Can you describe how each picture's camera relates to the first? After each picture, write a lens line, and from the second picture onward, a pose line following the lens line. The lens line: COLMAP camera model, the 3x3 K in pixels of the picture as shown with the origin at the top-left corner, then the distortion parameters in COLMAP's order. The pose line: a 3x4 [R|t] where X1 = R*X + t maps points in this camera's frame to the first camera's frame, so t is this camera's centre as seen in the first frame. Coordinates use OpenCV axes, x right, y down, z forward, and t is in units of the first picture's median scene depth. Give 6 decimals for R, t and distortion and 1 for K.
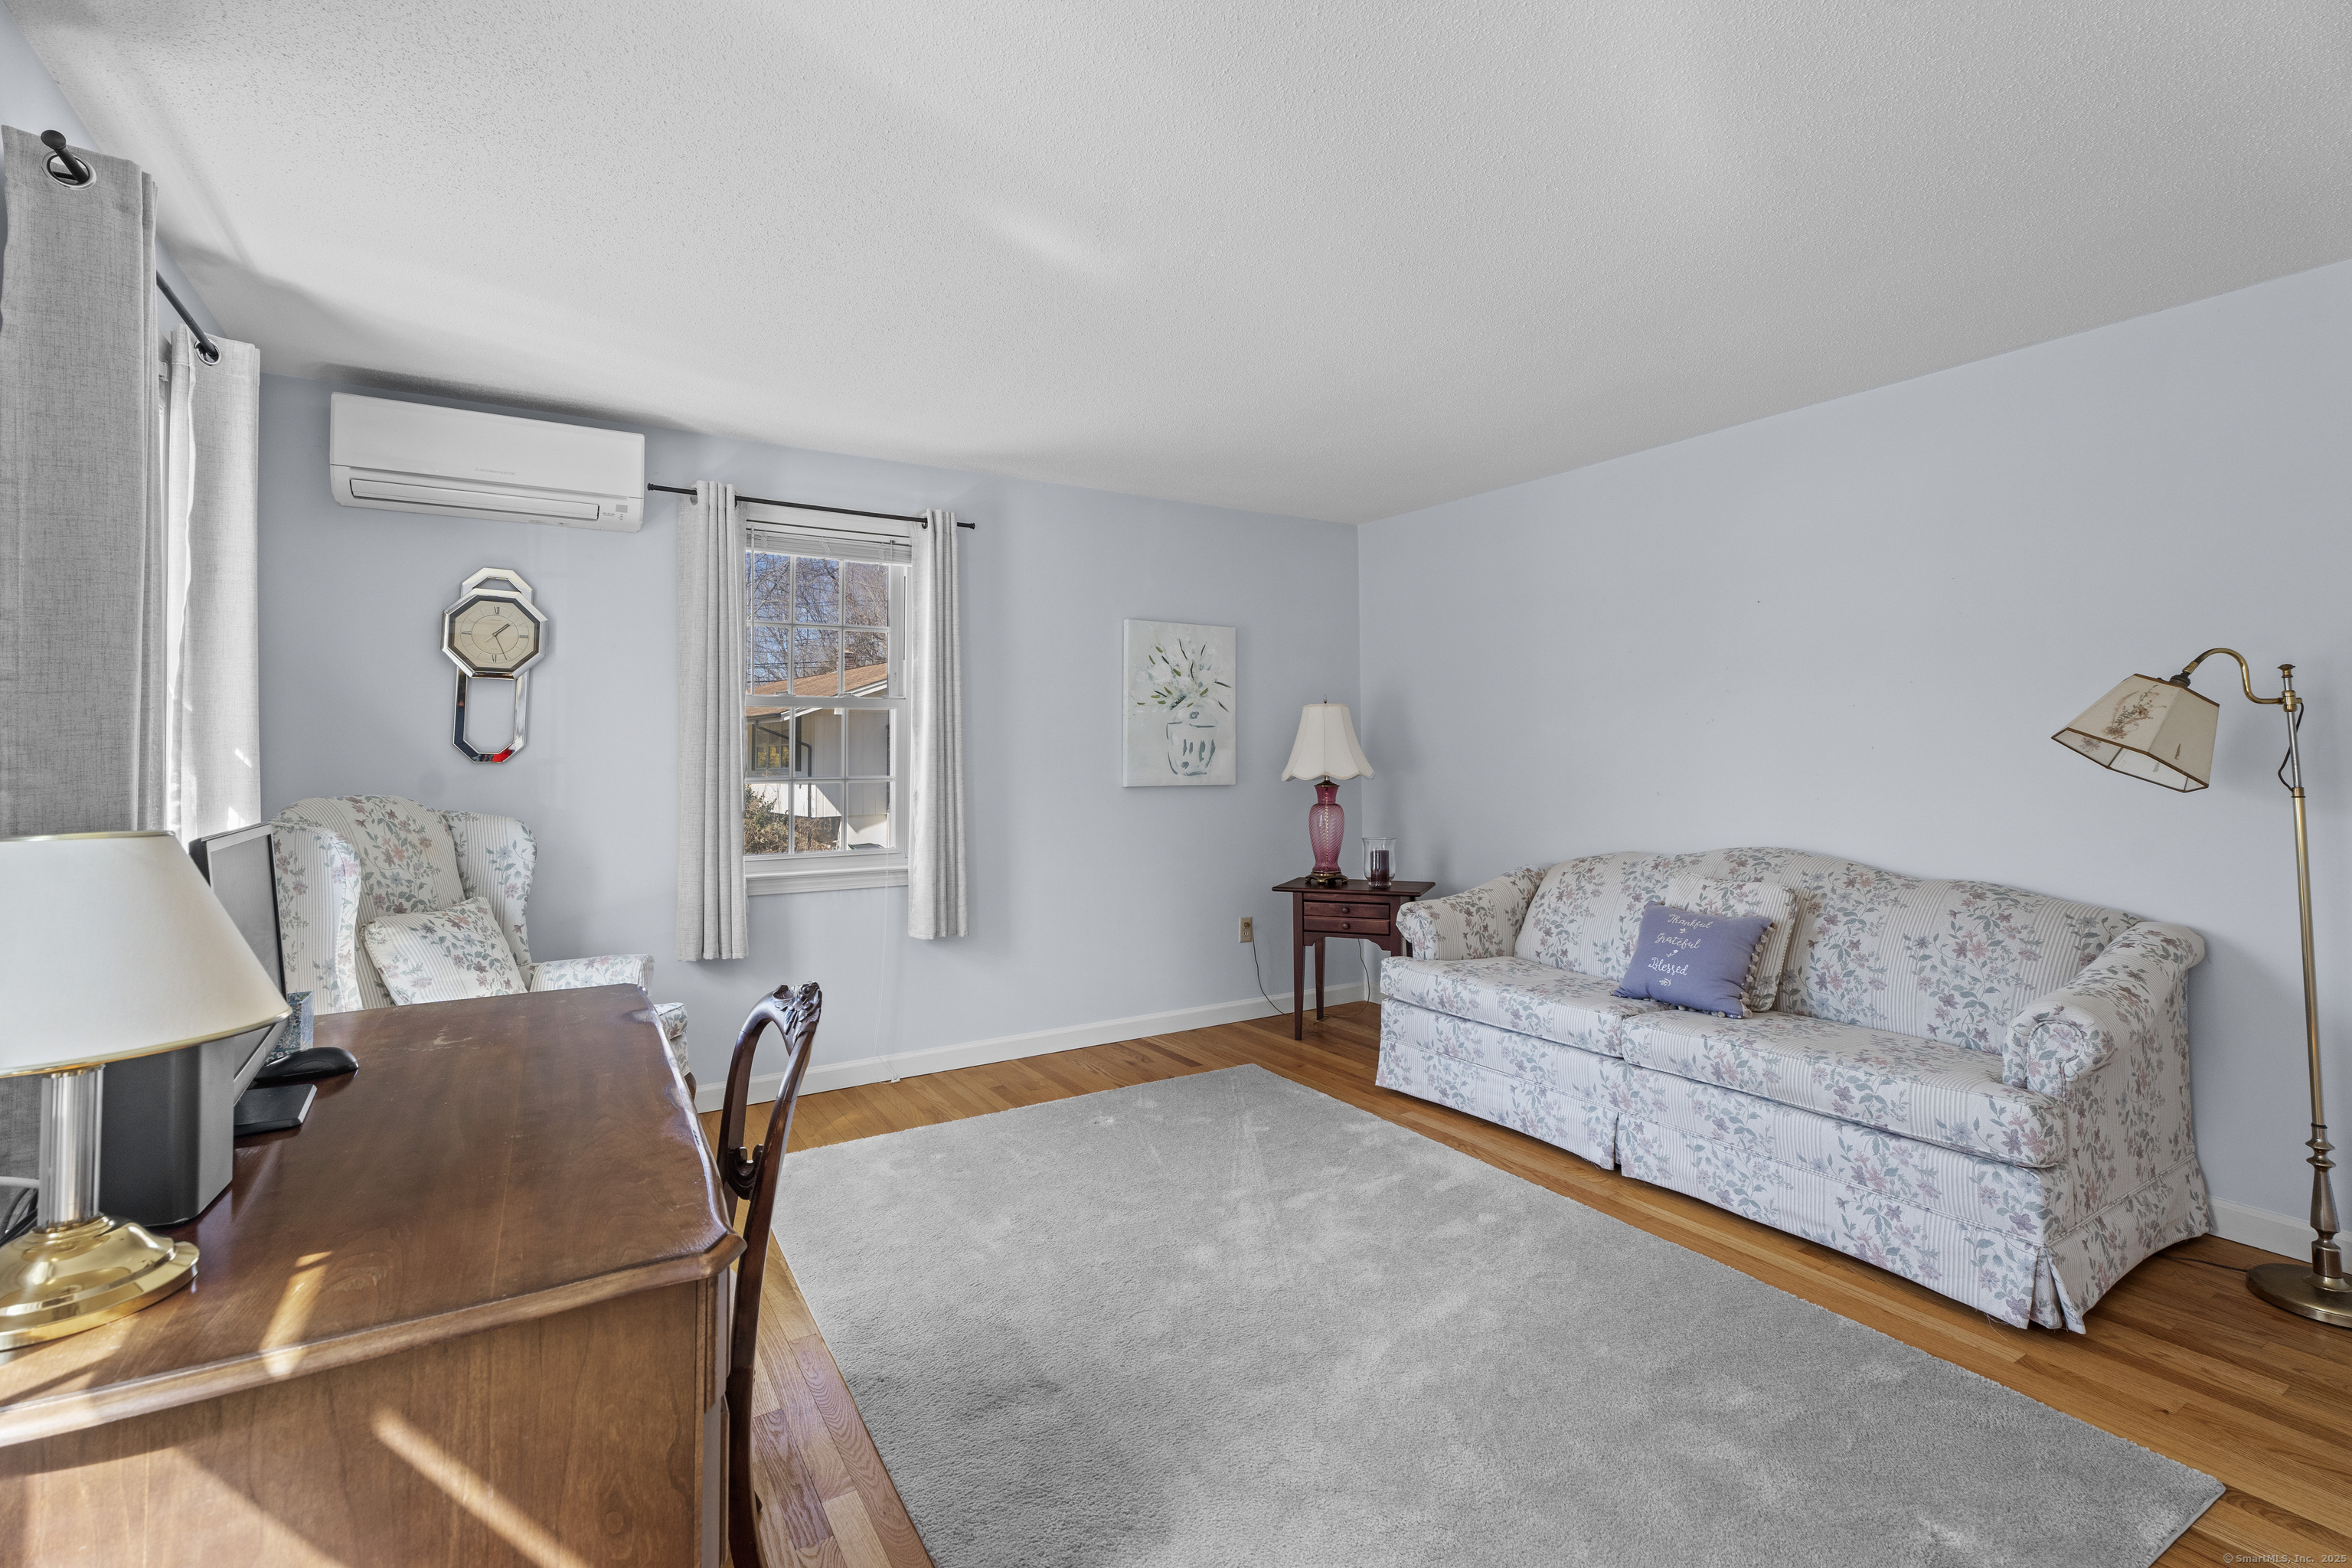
lens RADIAL K [[1046.5, 0, 1171.0], [0, 1046.5, 741.3], [0, 0, 1]] dist [-0.000615, -0.000190]
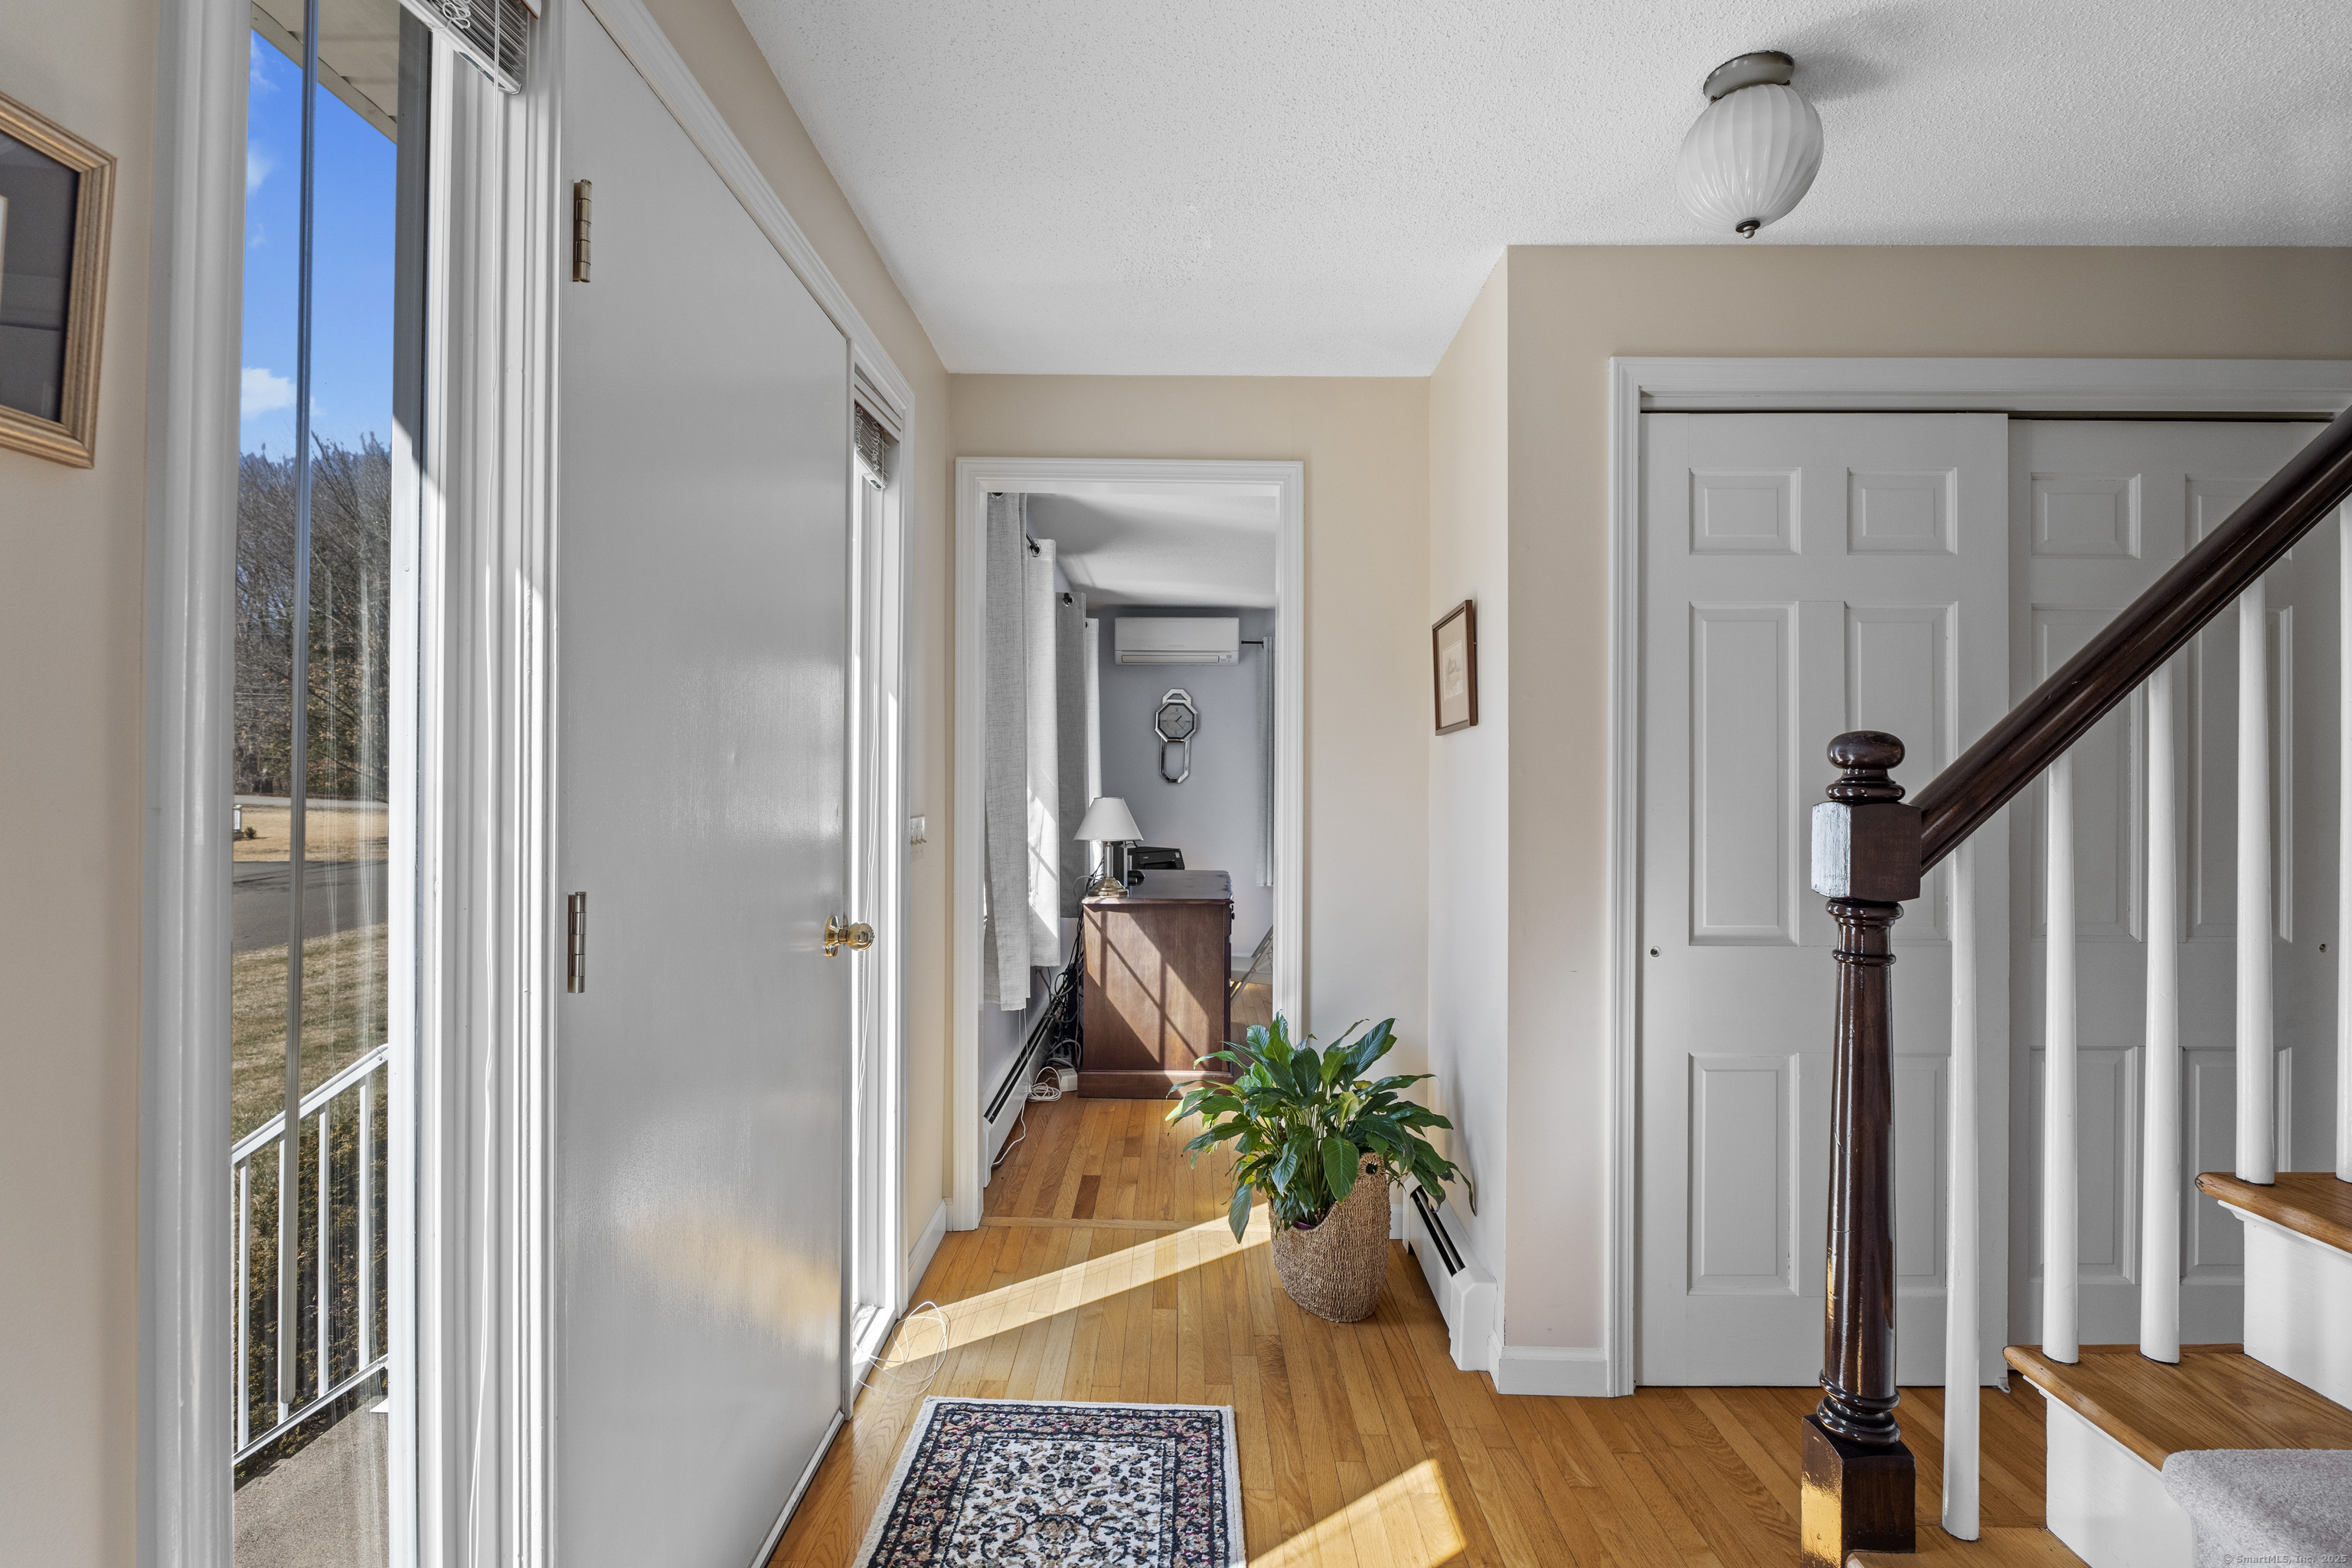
lens RADIAL K [[1085.5, 0, 1176.0], [0, 1085.5, 784.0], [0, 0, 1]] dist [0.000011, -0.000003]
pose [[0.843086, 0.005026, -0.537755, 0.500149], [0.002444, 0.999910, 0.013177, -0.006755], [0.537773, -0.012424, 0.842998, -0.797248]]
